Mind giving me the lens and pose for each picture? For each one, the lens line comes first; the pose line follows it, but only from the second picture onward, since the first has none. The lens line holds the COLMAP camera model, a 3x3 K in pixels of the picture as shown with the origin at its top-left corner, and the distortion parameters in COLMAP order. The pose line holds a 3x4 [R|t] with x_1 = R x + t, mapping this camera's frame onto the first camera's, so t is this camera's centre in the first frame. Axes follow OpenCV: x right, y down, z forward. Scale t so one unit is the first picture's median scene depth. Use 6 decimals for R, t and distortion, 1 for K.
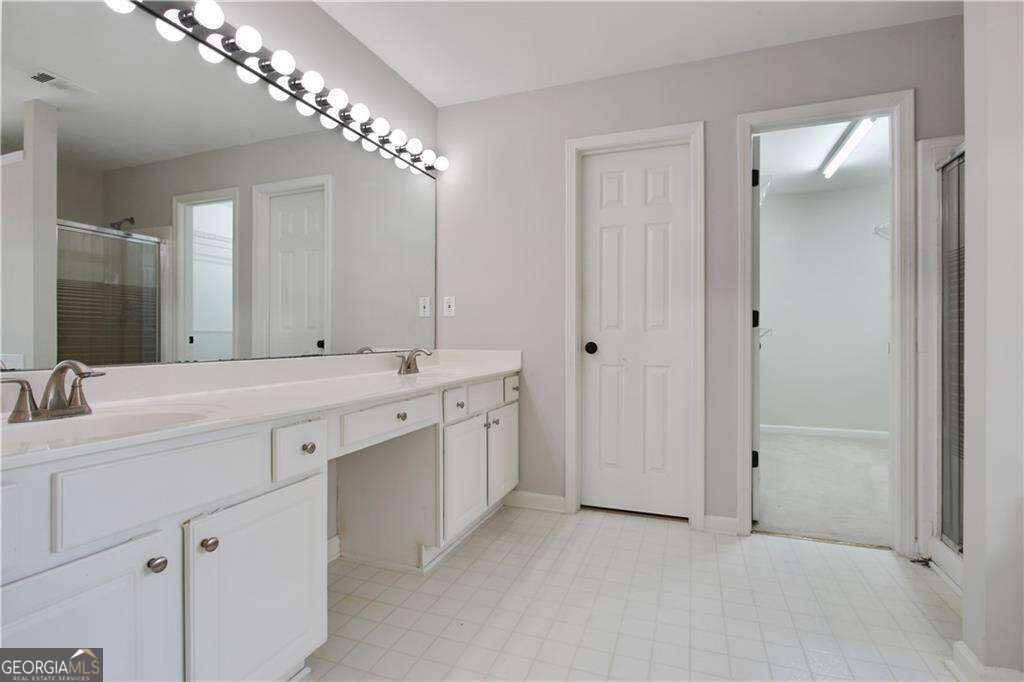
lens RADIAL K [[492.4, 0, 516.5], [0, 492.4, 334.5], [0, 0, 1]] dist [0.001605, 0.000260]
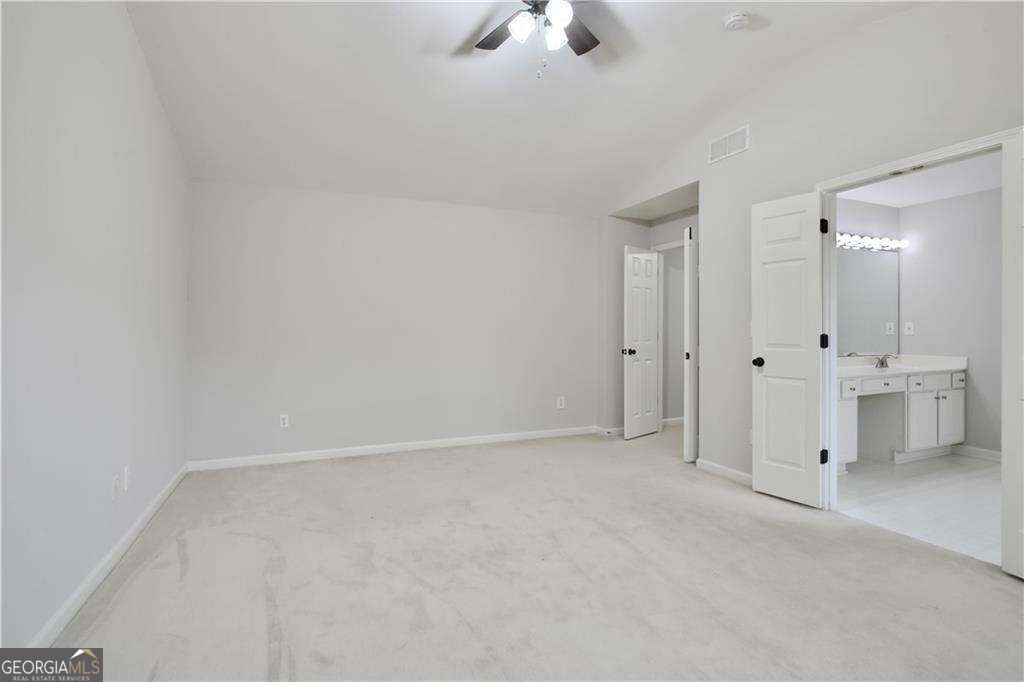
lens RADIAL K [[492.4, 0, 516.5], [0, 492.4, 334.5], [0, 0, 1]] dist [0.001605, 0.000260]
pose [[0.701465, 0.000878, -0.712703, 0.134322], [0.004921, 0.999969, 0.006076, -0.061766], [0.712687, -0.007769, 0.701439, -1.254063]]
